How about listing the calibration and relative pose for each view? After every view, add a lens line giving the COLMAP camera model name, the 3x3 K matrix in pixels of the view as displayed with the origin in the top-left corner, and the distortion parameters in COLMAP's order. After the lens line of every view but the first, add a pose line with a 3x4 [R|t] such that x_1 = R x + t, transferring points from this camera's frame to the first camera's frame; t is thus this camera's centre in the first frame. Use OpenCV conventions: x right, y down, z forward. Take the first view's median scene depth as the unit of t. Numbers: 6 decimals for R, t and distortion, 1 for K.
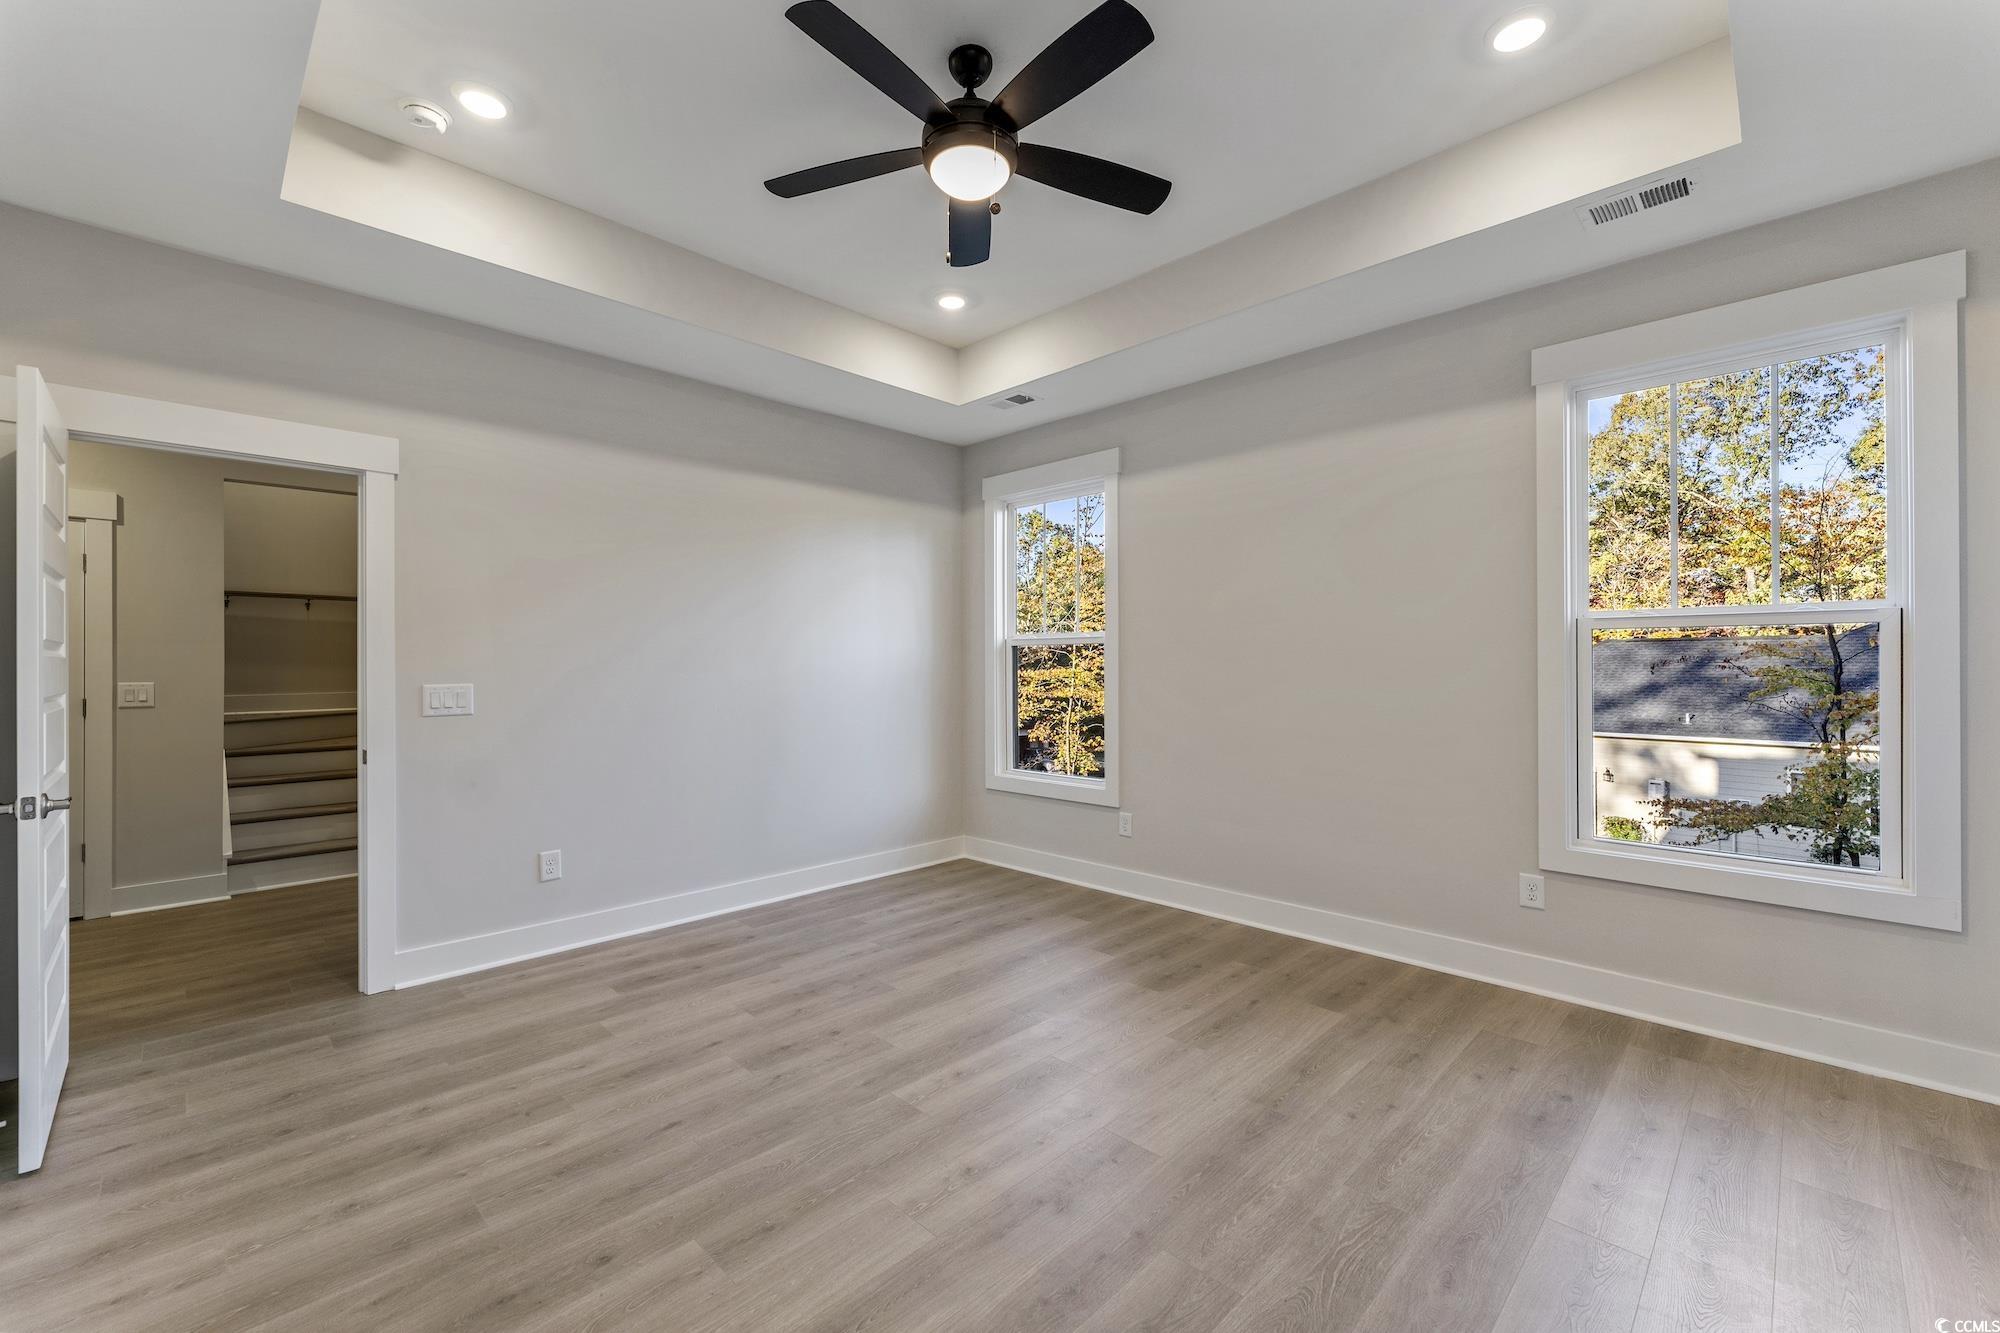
lens RADIAL K [[801.2, 0, 1015.0], [0, 801.2, 666.6], [0, 0, 1]] dist [0.003739, 0.000468]
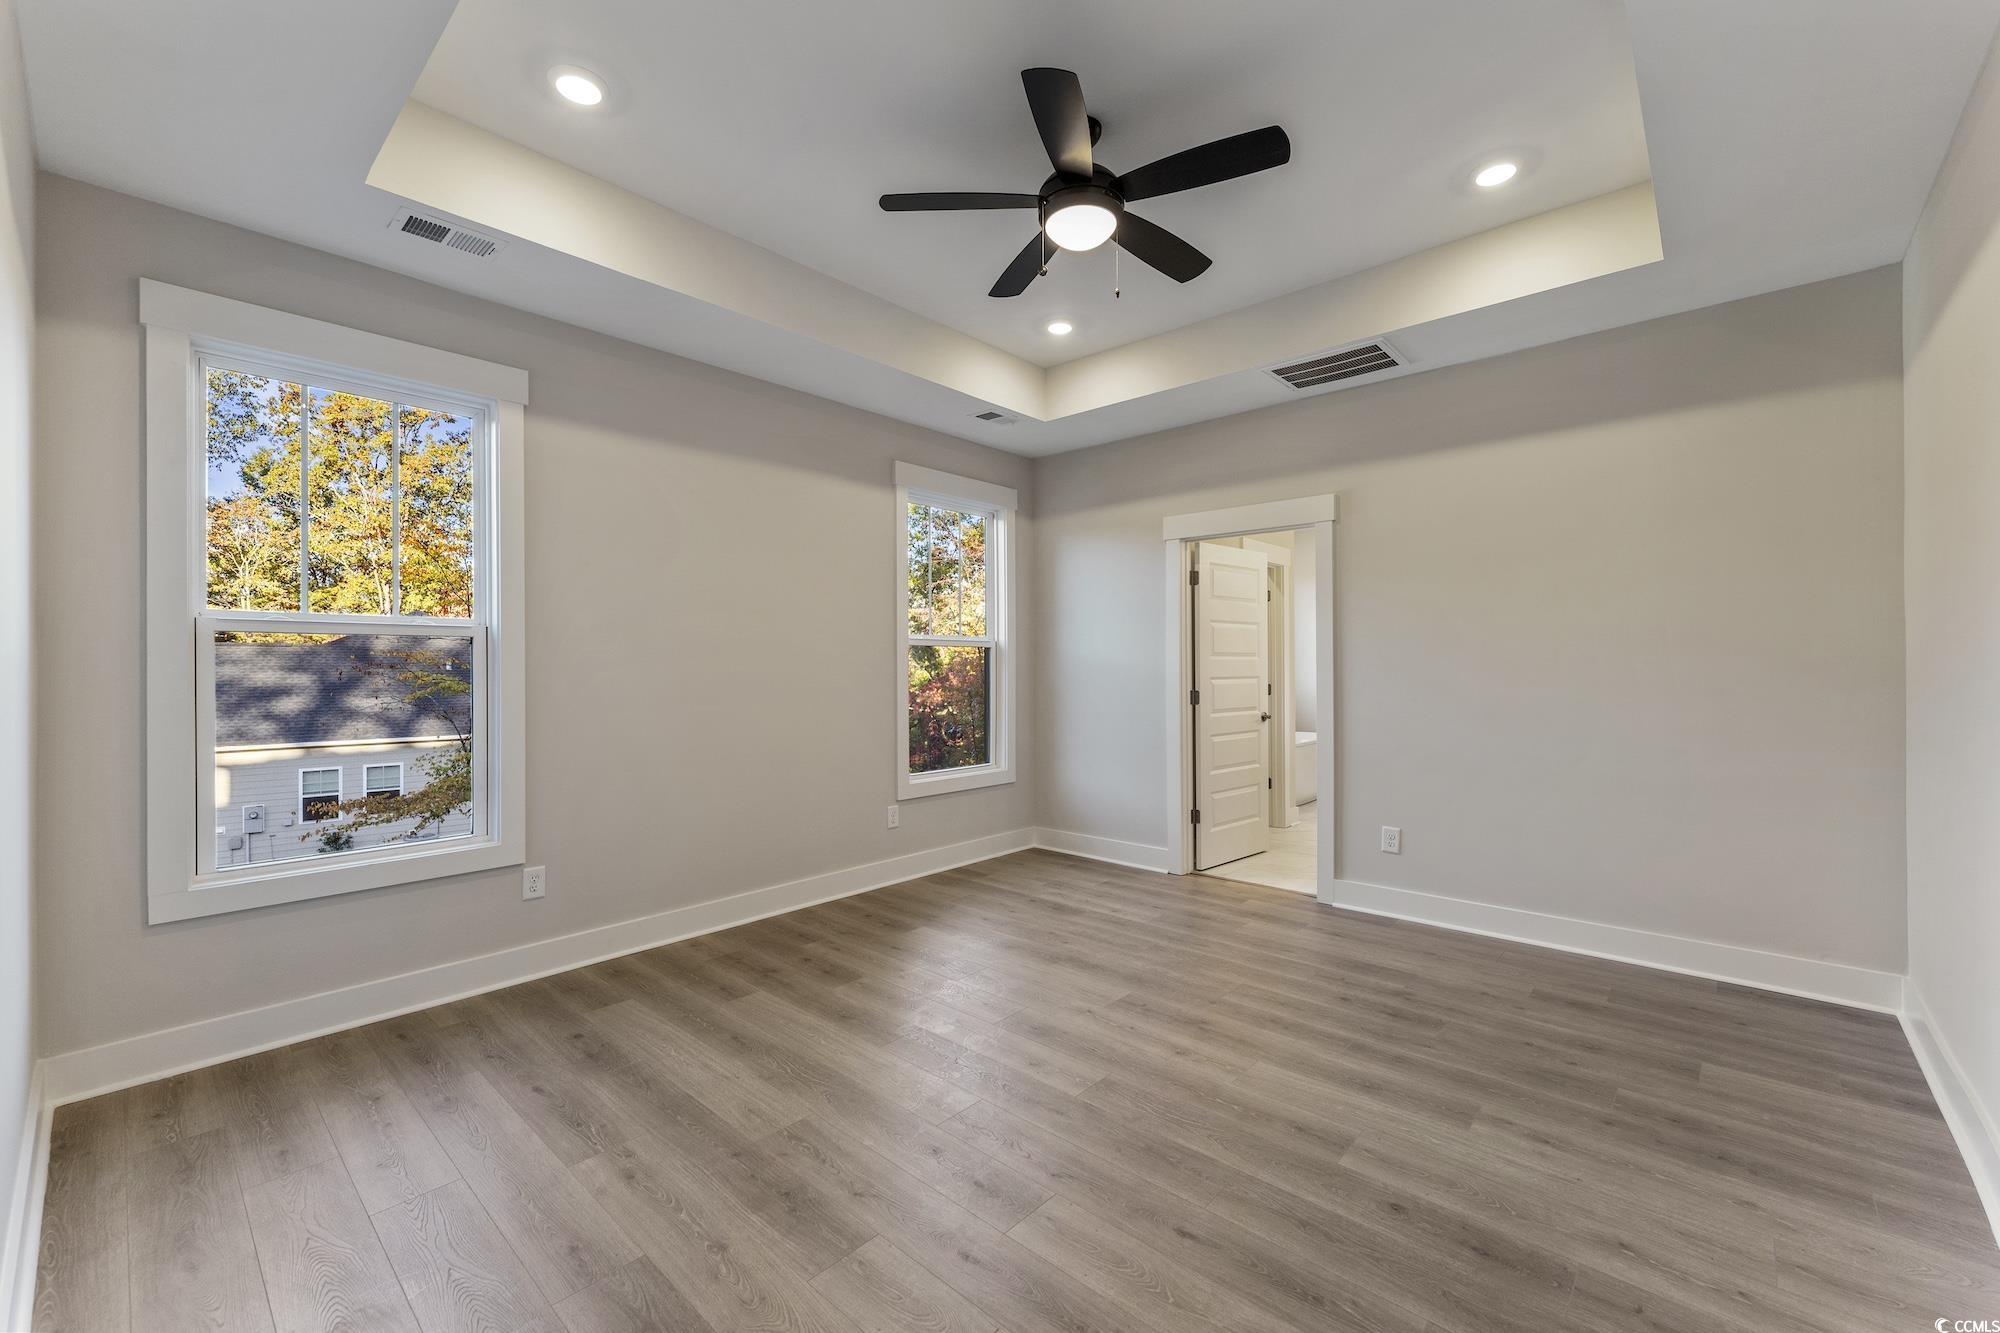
lens RADIAL K [[801.2, 0, 979.6], [0, 801.2, 653.1], [0, 0, 1]] dist [0.003739, 0.000468]
pose [[-0.005906, 0.019171, 0.999799, -0.765552], [0.005627, 0.999801, -0.019137, 0.003015], [-0.999967, 0.005513, -0.006013, 0.745443]]
